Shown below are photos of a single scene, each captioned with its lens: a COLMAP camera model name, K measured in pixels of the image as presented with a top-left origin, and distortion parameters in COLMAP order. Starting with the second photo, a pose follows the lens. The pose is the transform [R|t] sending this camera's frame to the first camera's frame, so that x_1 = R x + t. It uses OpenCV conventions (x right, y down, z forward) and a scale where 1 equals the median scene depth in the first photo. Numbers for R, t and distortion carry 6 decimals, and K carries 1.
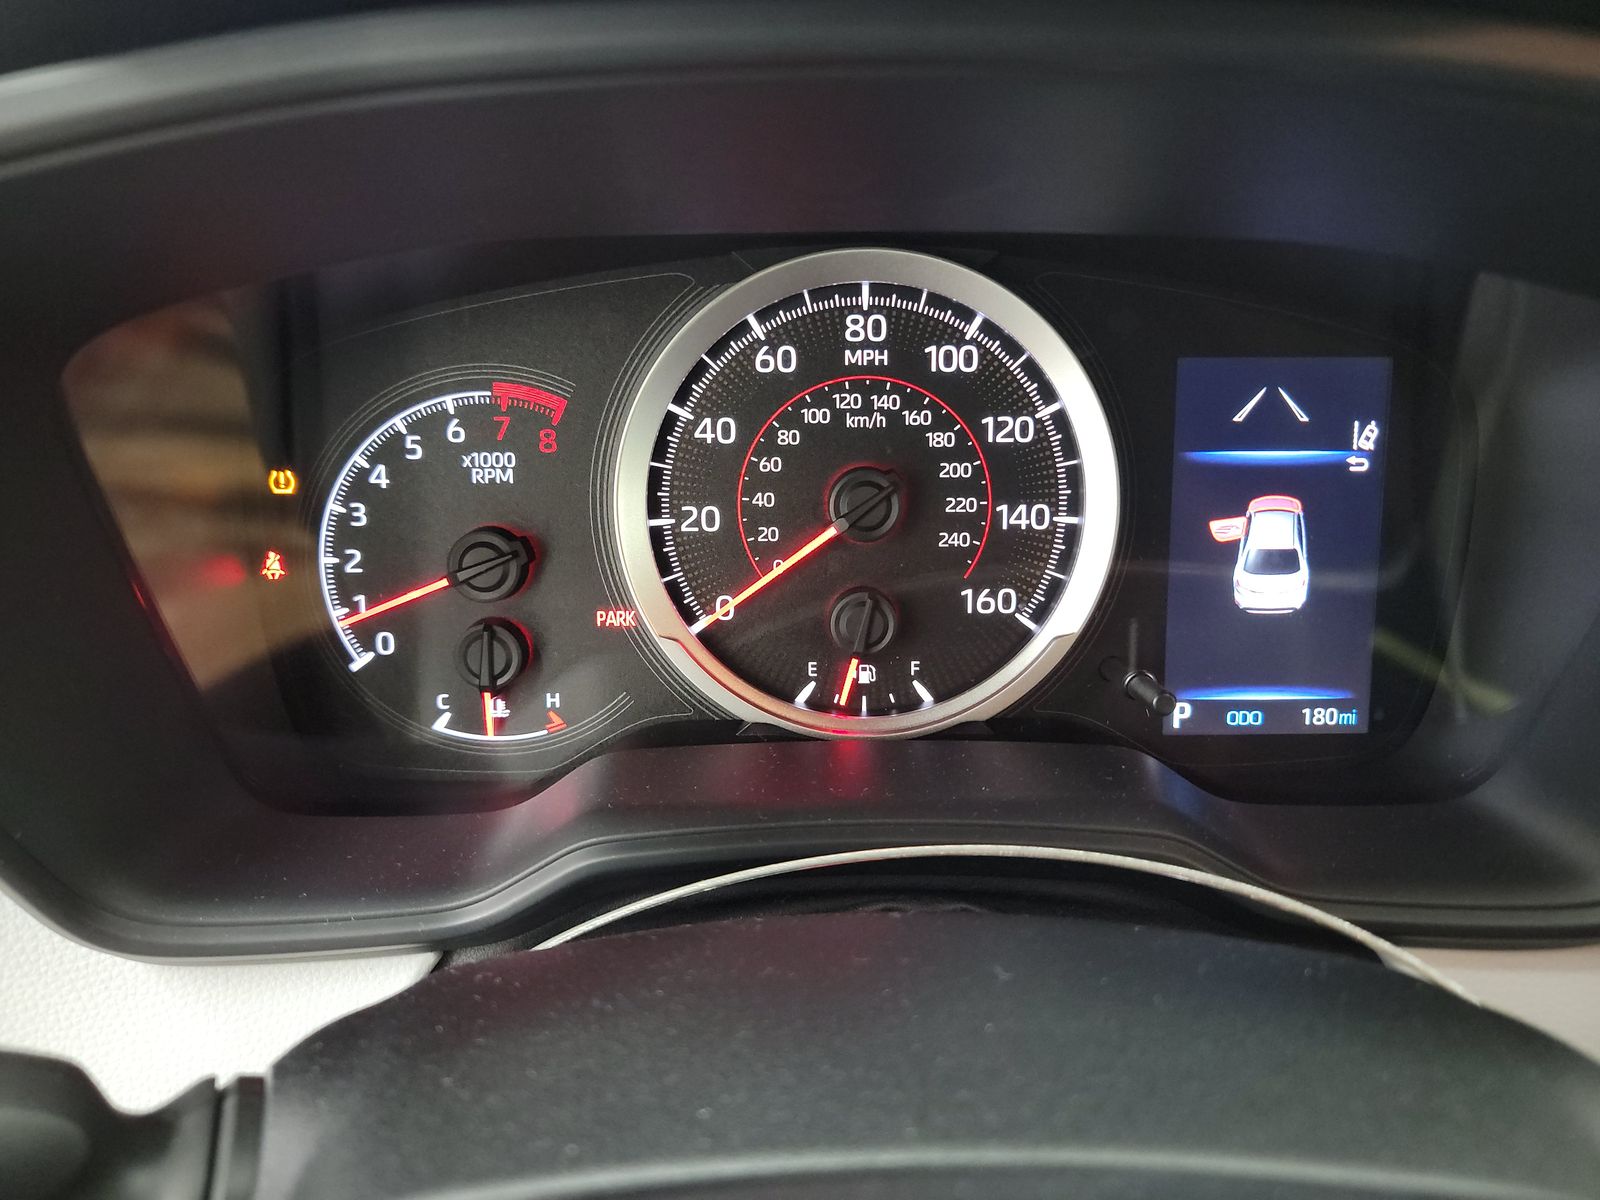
lens RADIAL K [[1121.7, 0, 797.8], [0, 1121.7, 589.2], [0, 0, 1]] dist [0.034818, -0.037122]
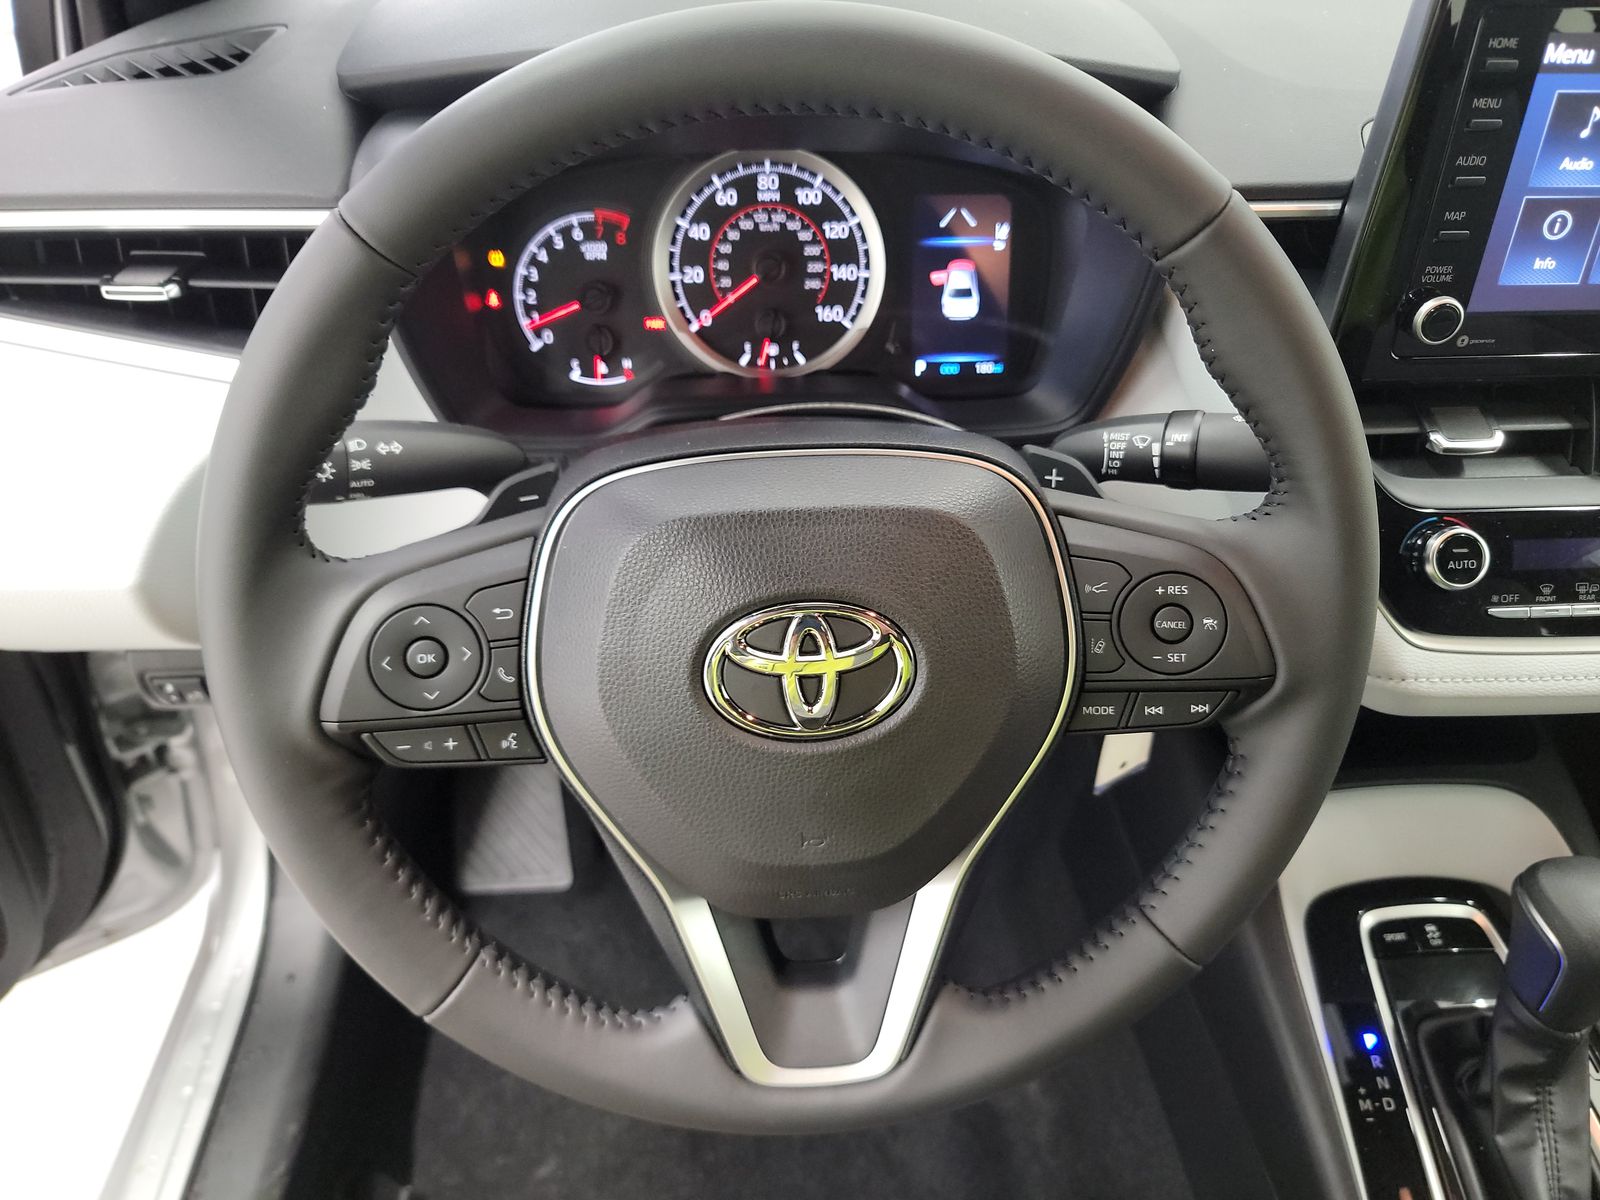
lens RADIAL K [[1121.7, 0, 816.6], [0, 1121.7, 587.3], [0, 0, 1]] dist [0.034818, -0.037122]
pose [[0.998355, -0.026212, 0.050991, 0.022847], [0.018854, 0.990004, 0.139776, 0.230891], [-0.054145, -0.138585, 0.988869, -1.216391]]
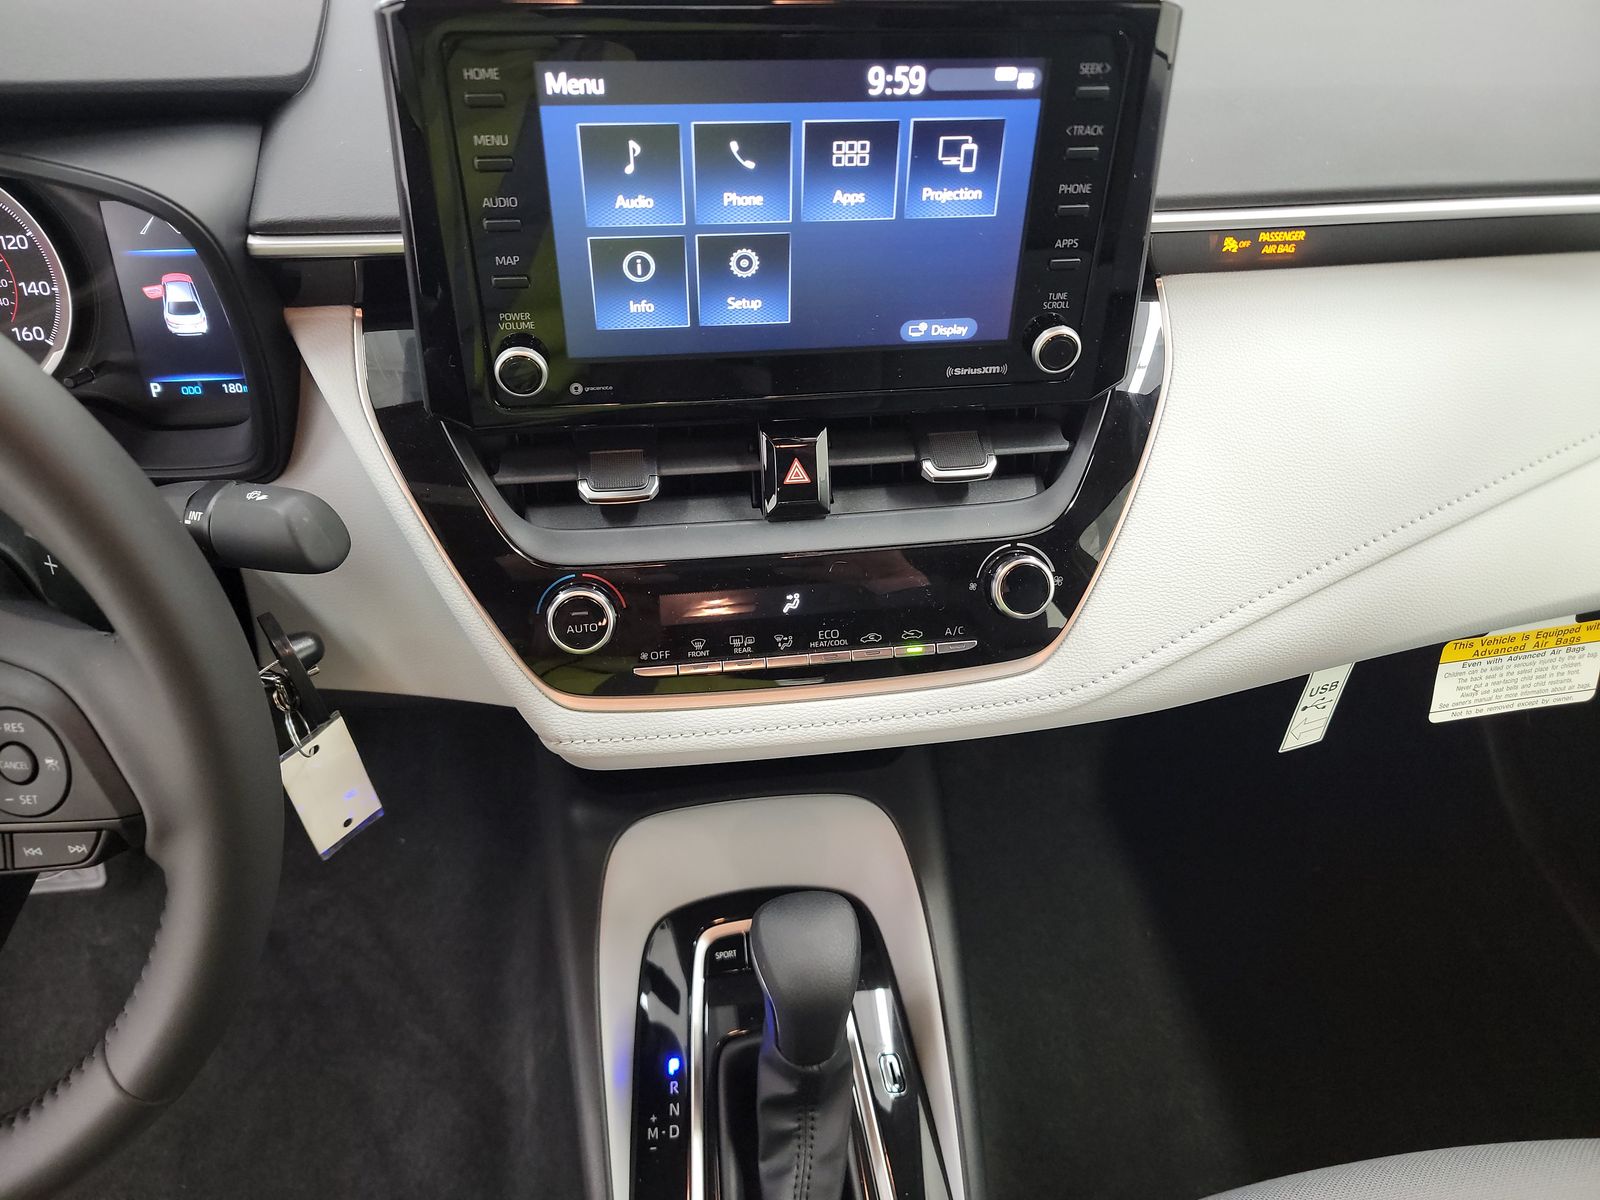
lens RADIAL K [[1121.7, 0, 785.2], [0, 1121.7, 587.7], [0, 0, 1]] dist [0.034818, -0.037122]
pose [[0.991654, -0.062455, 0.112788, 1.226163], [0.034888, 0.972187, 0.231593, 0.030140], [-0.124116, -0.225726, 0.966252, -1.150181]]
